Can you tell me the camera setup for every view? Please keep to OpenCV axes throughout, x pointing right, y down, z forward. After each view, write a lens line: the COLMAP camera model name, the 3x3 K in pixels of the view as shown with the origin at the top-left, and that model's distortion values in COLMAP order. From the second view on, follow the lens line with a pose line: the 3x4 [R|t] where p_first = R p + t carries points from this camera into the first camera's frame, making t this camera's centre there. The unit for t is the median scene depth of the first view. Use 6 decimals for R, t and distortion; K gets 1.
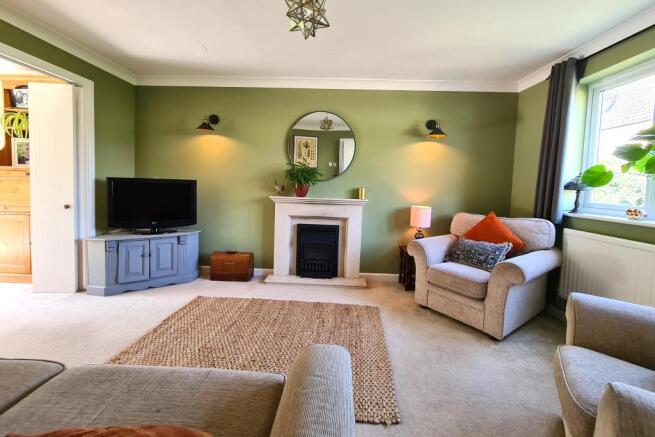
lens RADIAL K [[269.4, 0, 326.7], [0, 269.4, 193.2], [0, 0, 1]] dist [0.000011, -0.000077]
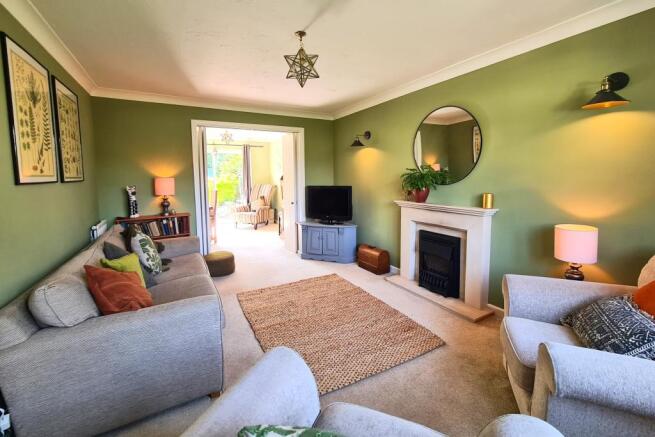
lens RADIAL K [[269.4, 0, 326.7], [0, 269.4, 193.2], [0, 0, 1]] dist [0.000011, -0.000077]
pose [[0.535526, 0.010008, -0.844459, 0.538626], [0.008591, 0.999813, 0.017297, -0.038396], [0.844475, -0.016518, 0.535340, 0.207970]]
